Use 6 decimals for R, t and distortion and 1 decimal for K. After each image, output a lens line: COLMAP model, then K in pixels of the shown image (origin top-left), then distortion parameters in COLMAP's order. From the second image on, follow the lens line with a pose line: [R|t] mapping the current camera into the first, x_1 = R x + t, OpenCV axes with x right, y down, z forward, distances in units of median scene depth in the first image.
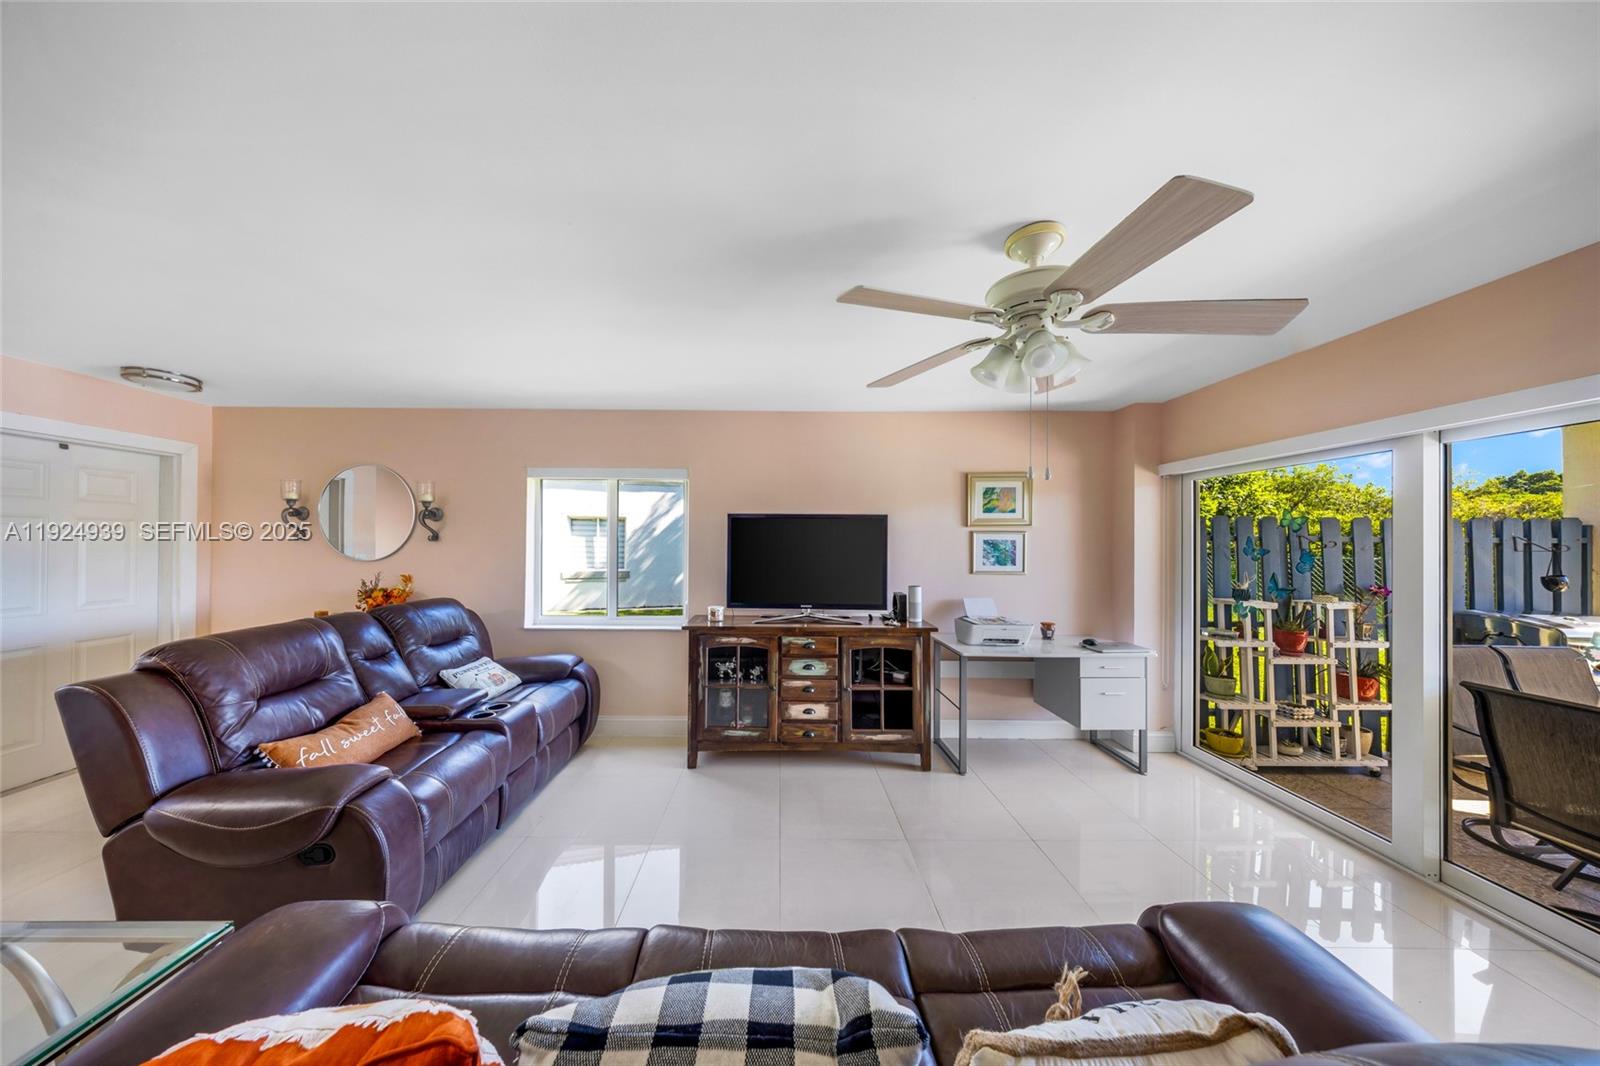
lens RADIAL K [[470.3, 0, 784.6], [0, 470.3, 536.1], [0, 0, 1]] dist [0.001443, -0.000158]
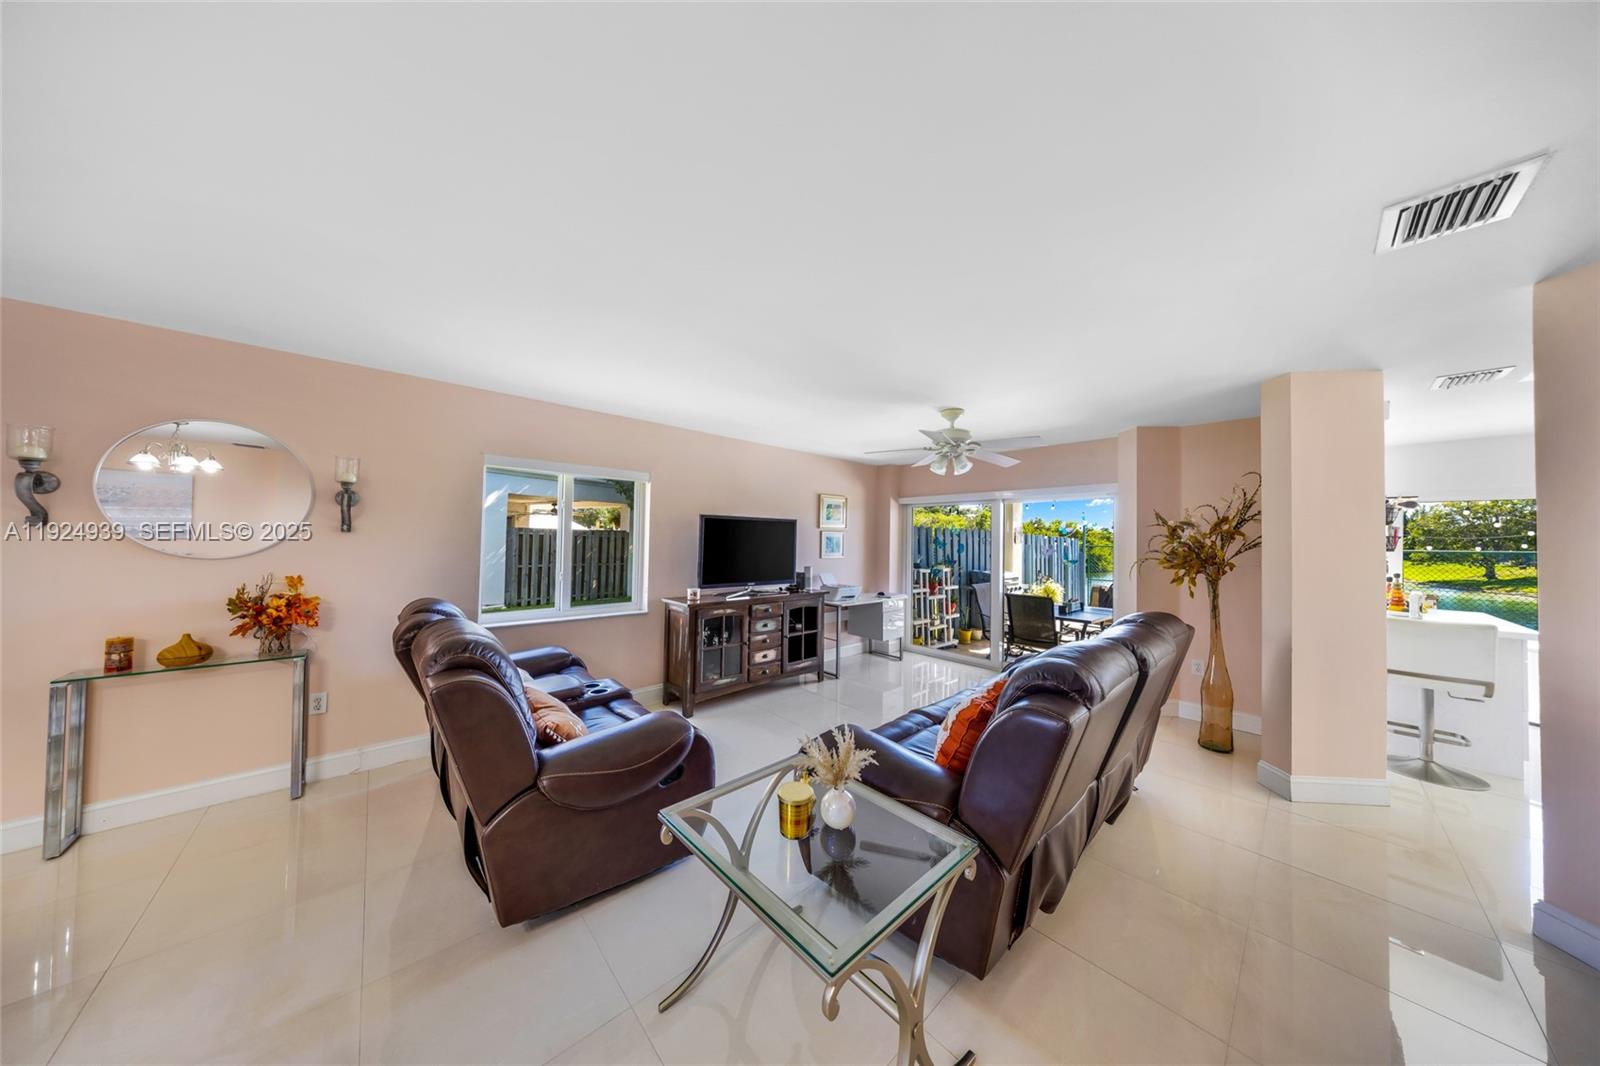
lens RADIAL K [[470.3, 0, 797.6], [0, 470.3, 531.3], [0, 0, 1]] dist [0.001443, -0.000158]
pose [[0.736871, 0.017929, 0.675795, -0.815972], [-0.019999, 0.999789, -0.004717, -0.002414], [-0.675737, -0.010040, 0.737074, -0.113485]]
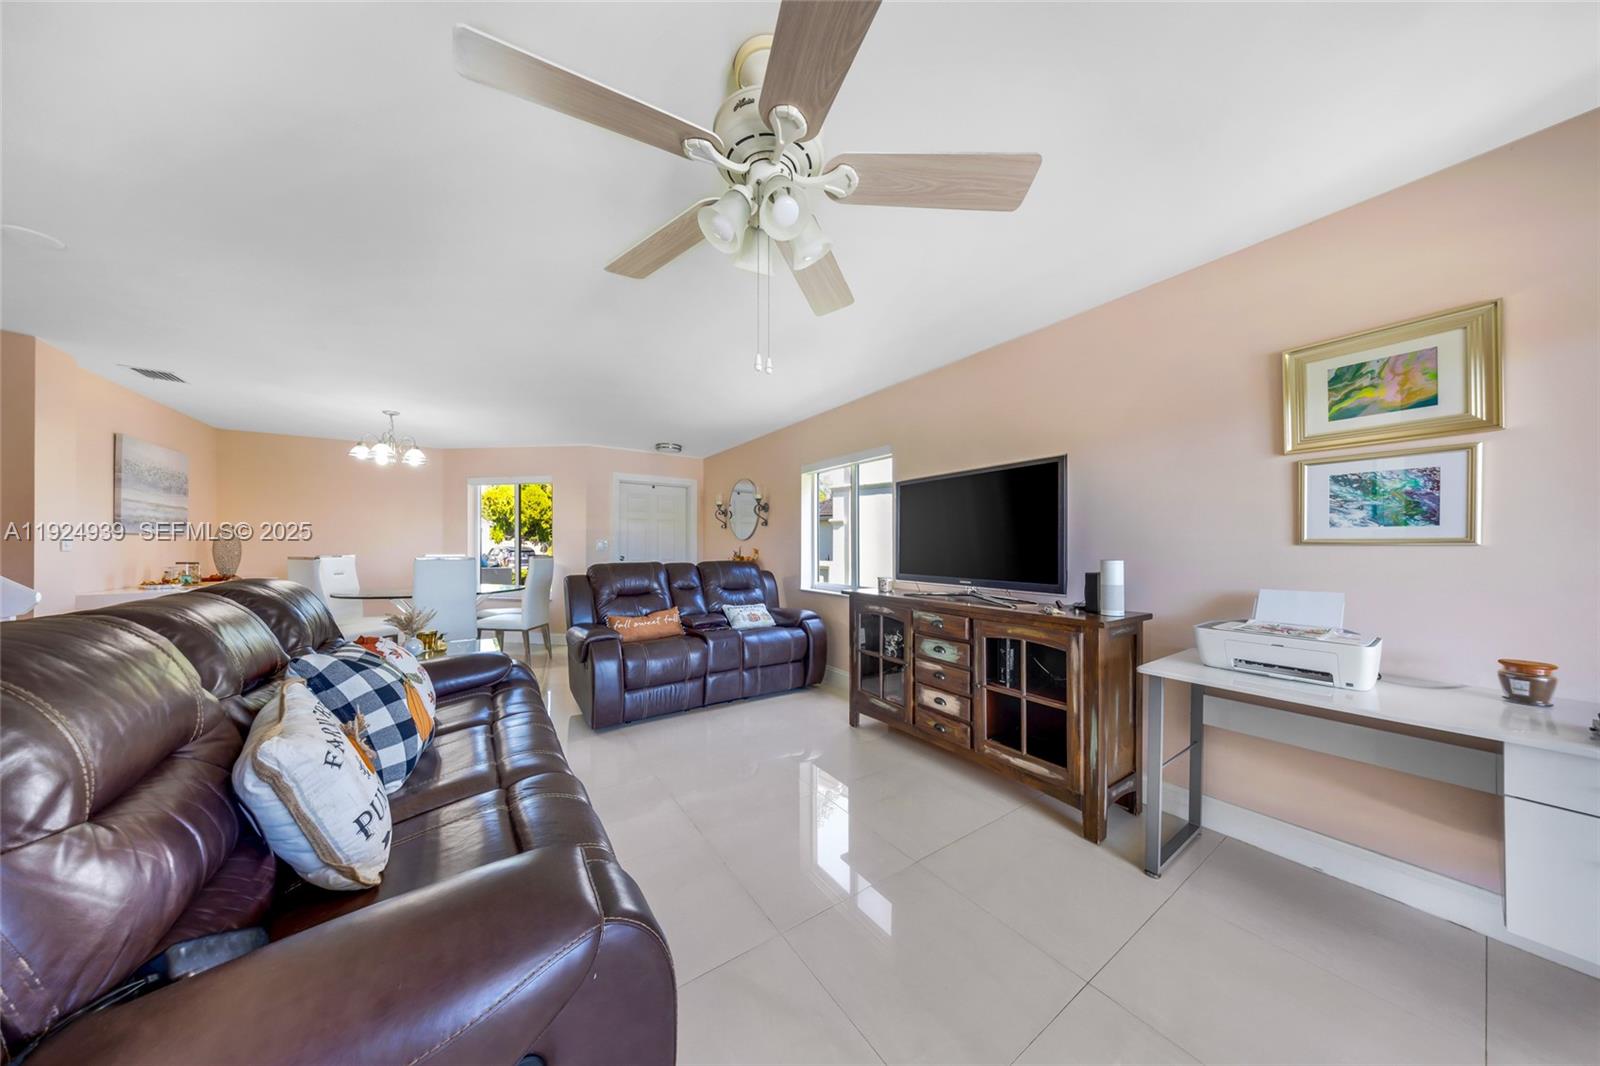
lens RADIAL K [[470.3, 0, 798.9], [0, 470.3, 540.4], [0, 0, 1]] dist [0.001443, -0.000158]
pose [[0.564787, -0.016877, -0.825064, 0.589927], [0.017723, 0.999808, -0.008320, 0.080172], [0.825047, -0.009924, 0.564977, 0.296771]]
